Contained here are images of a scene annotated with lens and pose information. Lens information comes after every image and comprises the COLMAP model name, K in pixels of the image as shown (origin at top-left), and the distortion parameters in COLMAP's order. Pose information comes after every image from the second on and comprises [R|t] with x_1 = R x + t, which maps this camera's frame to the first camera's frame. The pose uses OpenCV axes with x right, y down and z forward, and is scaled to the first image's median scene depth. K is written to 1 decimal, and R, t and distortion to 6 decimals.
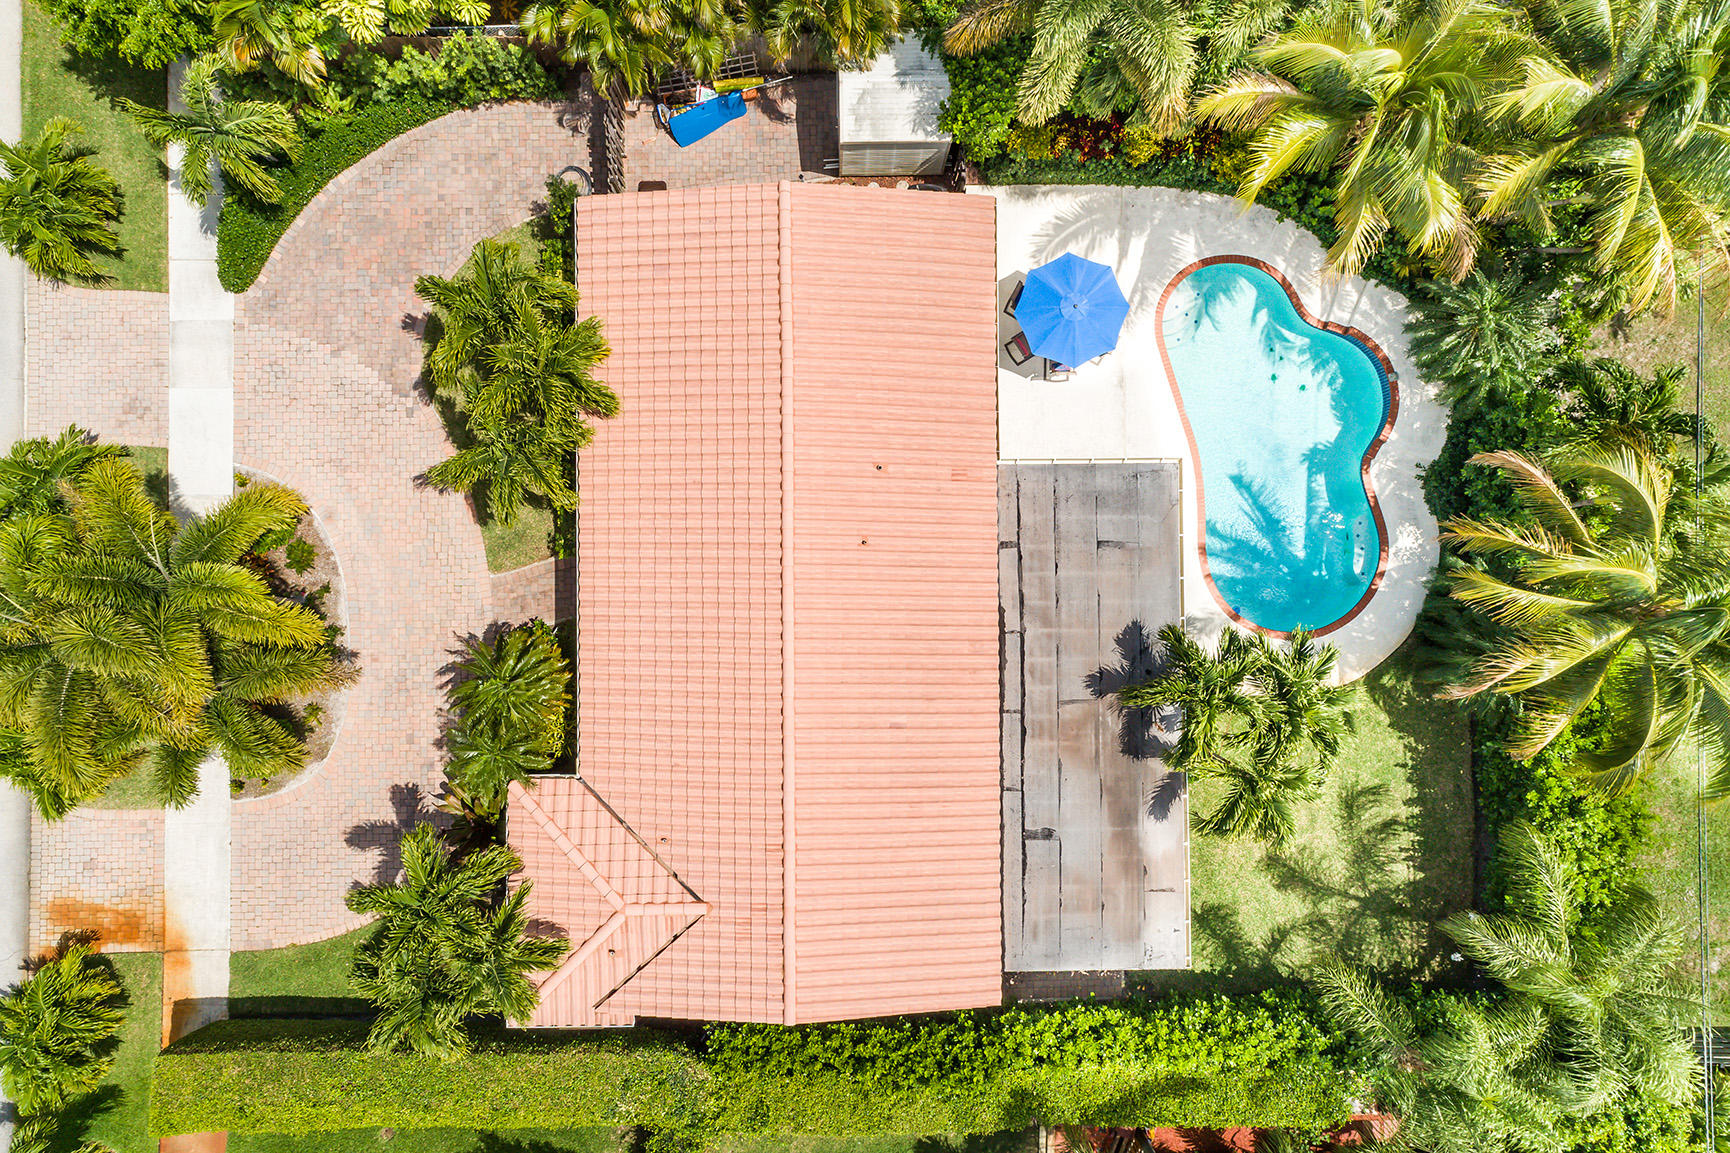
lens RADIAL K [[1150.1, 0, 858.9], [0, 1150.1, 575.5], [0, 0, 1]] dist [0.019641, 0.006394]
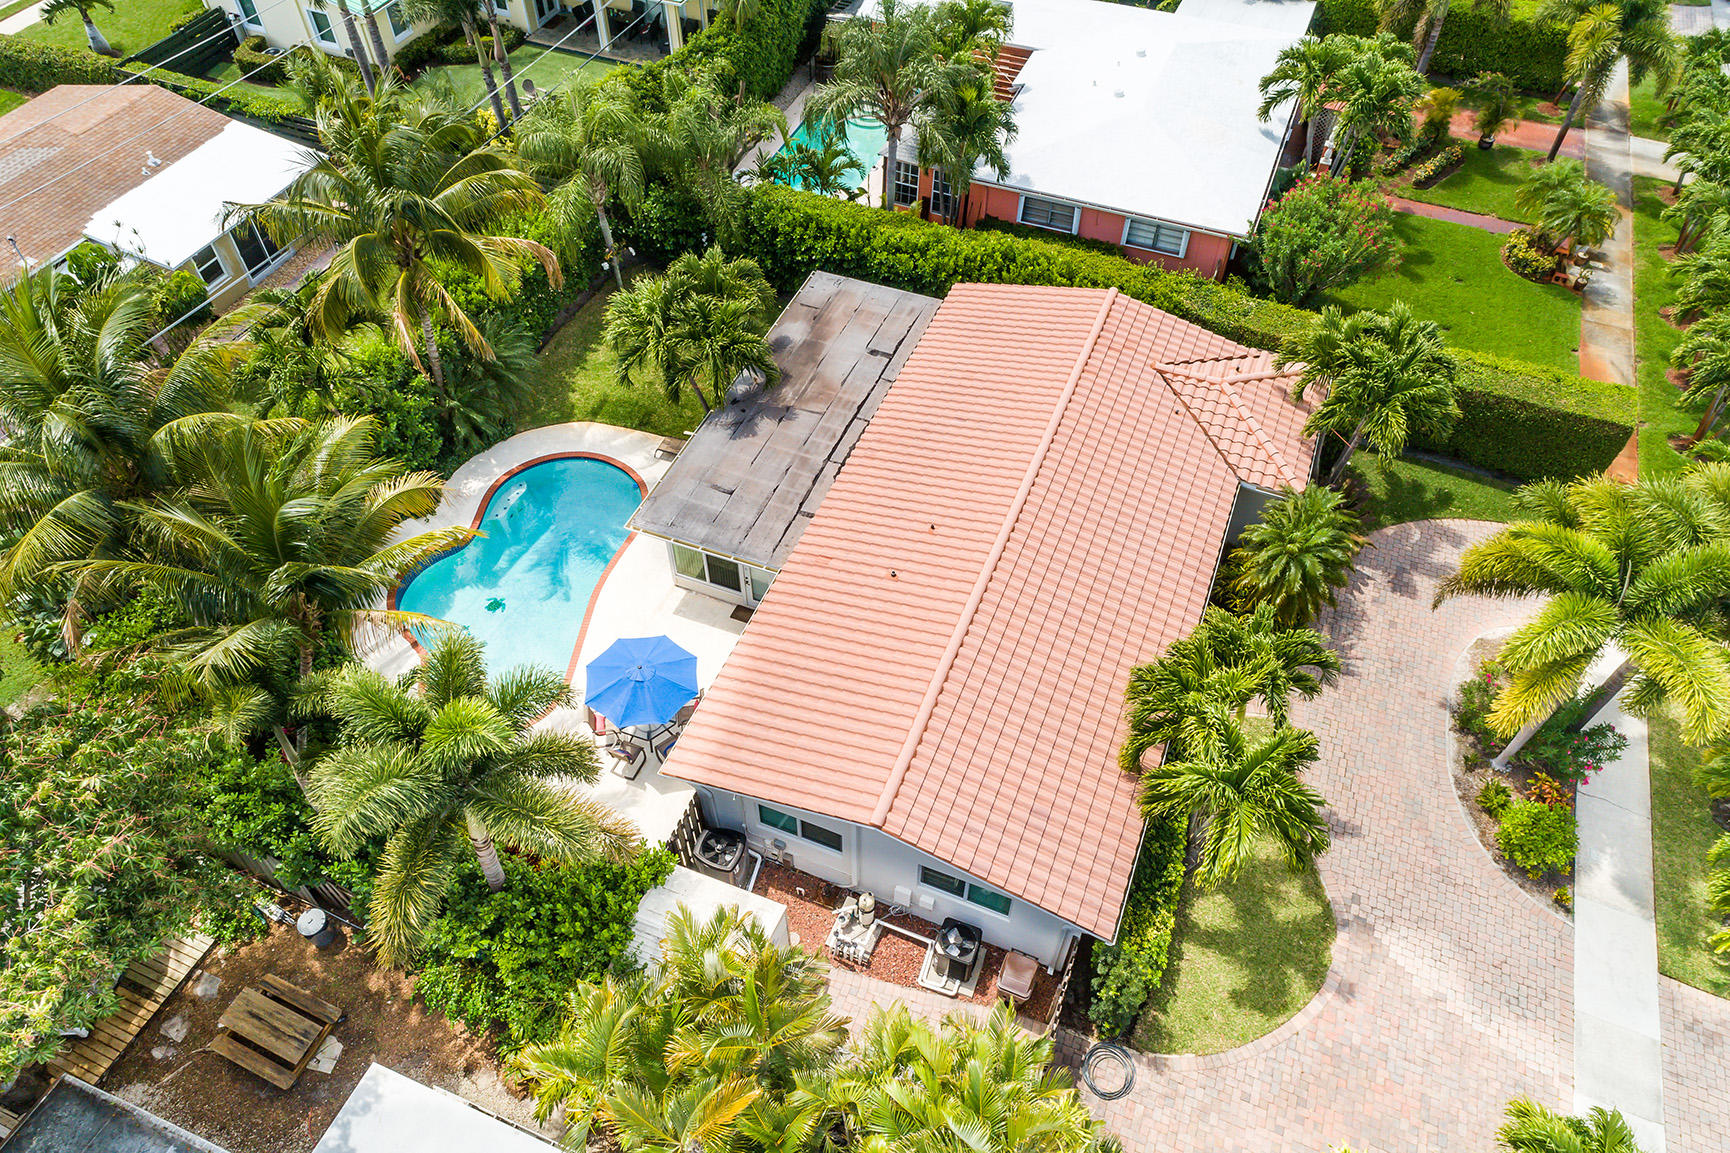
lens RADIAL K [[1150.1, 0, 858.9], [0, 1150.1, 575.5], [0, 0, 1]] dist [0.019641, 0.006394]
pose [[-0.921821, -0.306143, 0.237744, -0.194520], [0.386276, -0.674607, 0.629044, -0.735788], [-0.032194, 0.671701, 0.740123, 0.228143]]
